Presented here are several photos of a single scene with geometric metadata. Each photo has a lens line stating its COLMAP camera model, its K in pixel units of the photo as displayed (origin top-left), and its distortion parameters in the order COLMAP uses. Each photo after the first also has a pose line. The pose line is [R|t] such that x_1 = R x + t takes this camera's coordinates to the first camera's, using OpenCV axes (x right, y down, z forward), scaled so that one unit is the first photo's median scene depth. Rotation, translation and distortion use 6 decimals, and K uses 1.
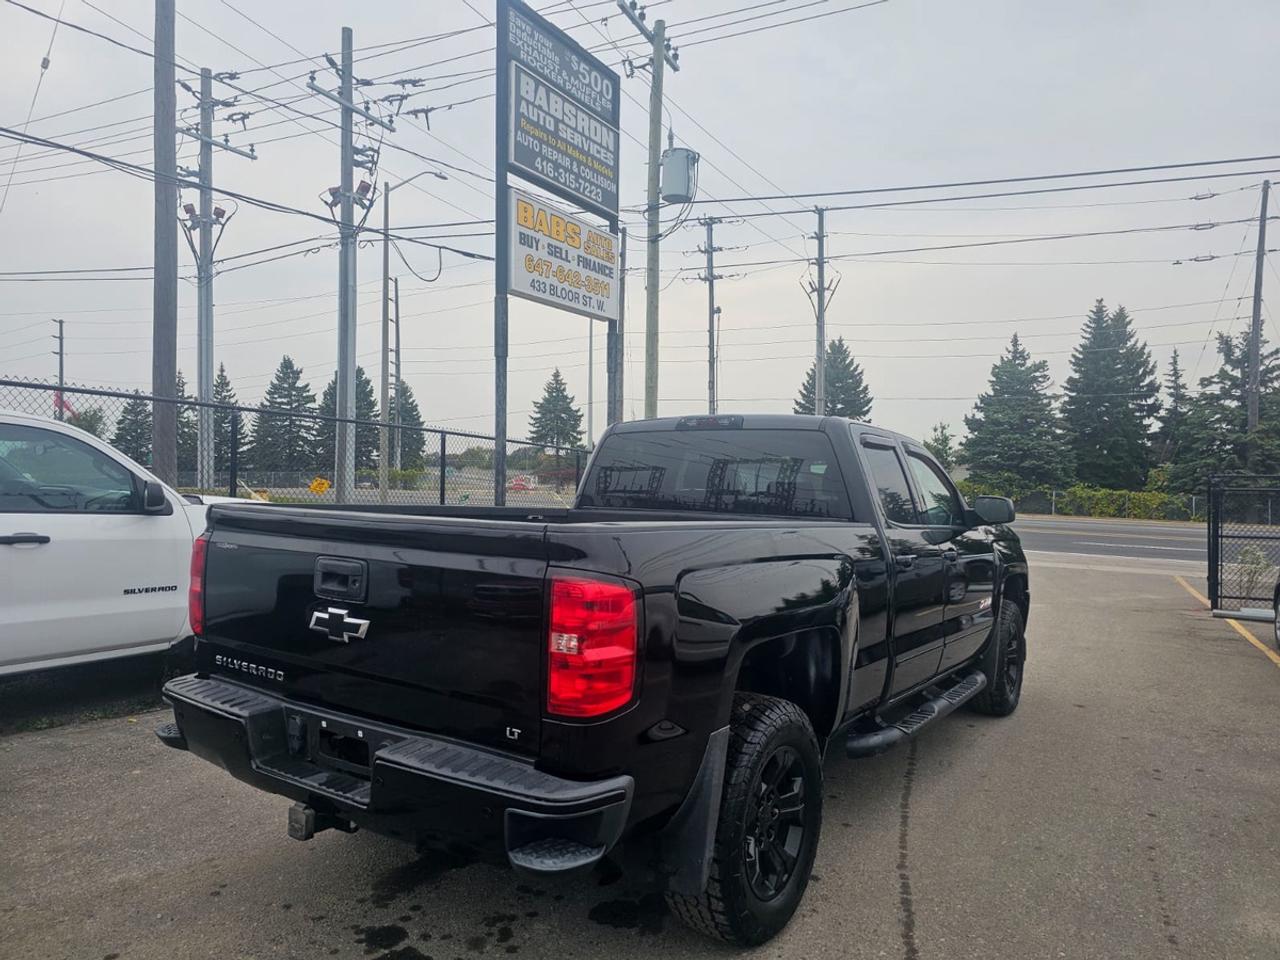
lens RADIAL K [[858.5, 0, 636.8], [0, 858.5, 478.9], [0, 0, 1]] dist [0.060619, -0.058388]
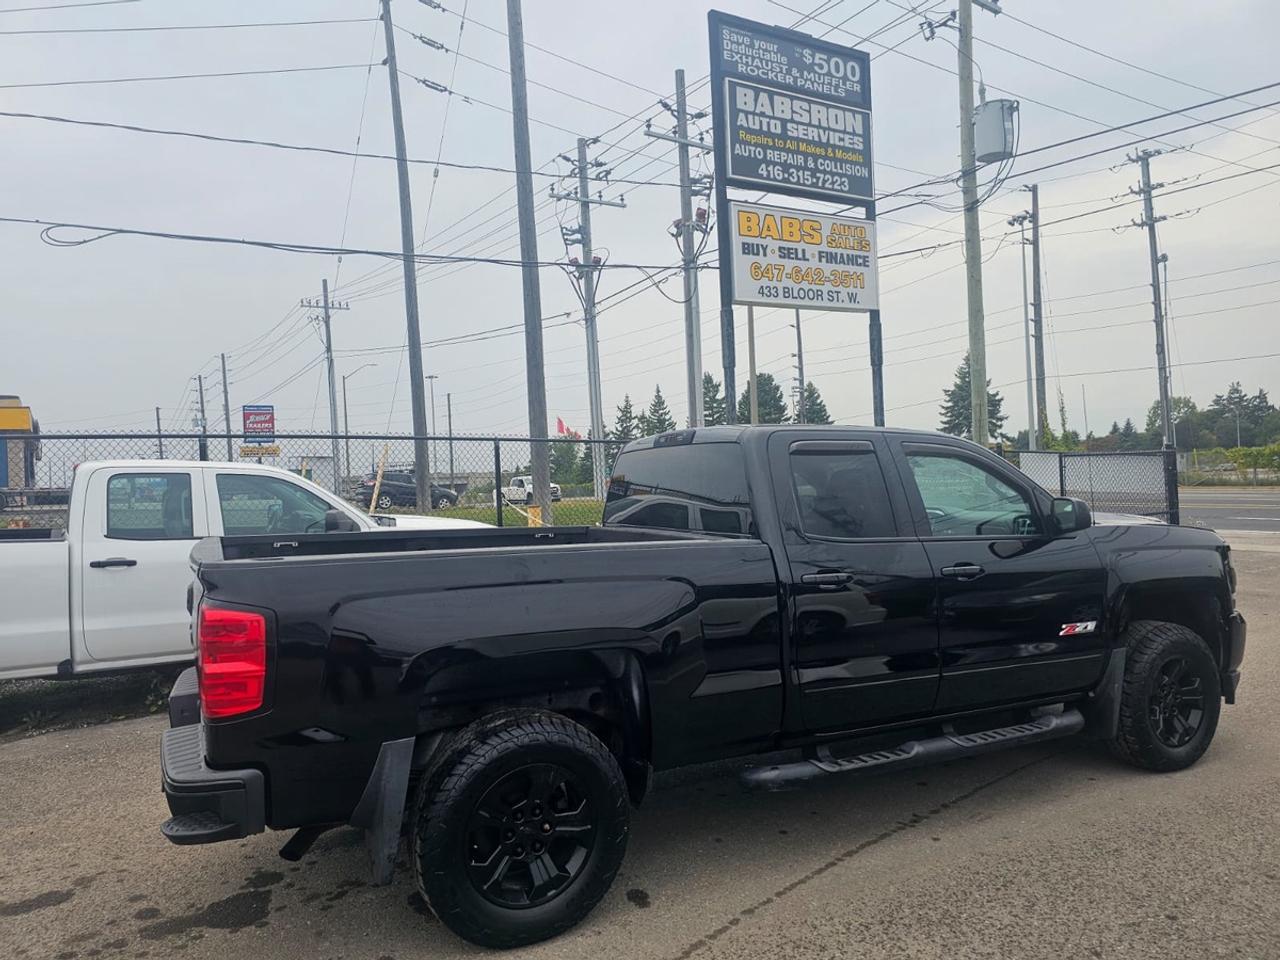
lens RADIAL K [[857.3, 0, 621.0], [0, 857.3, 474.4], [0, 0, 1]] dist [0.063522, -0.060859]
pose [[0.868103, -0.053383, -0.493504, 0.194441], [0.051964, 0.998511, -0.016604, -0.003583], [0.493656, -0.011231, 0.869585, 0.038097]]
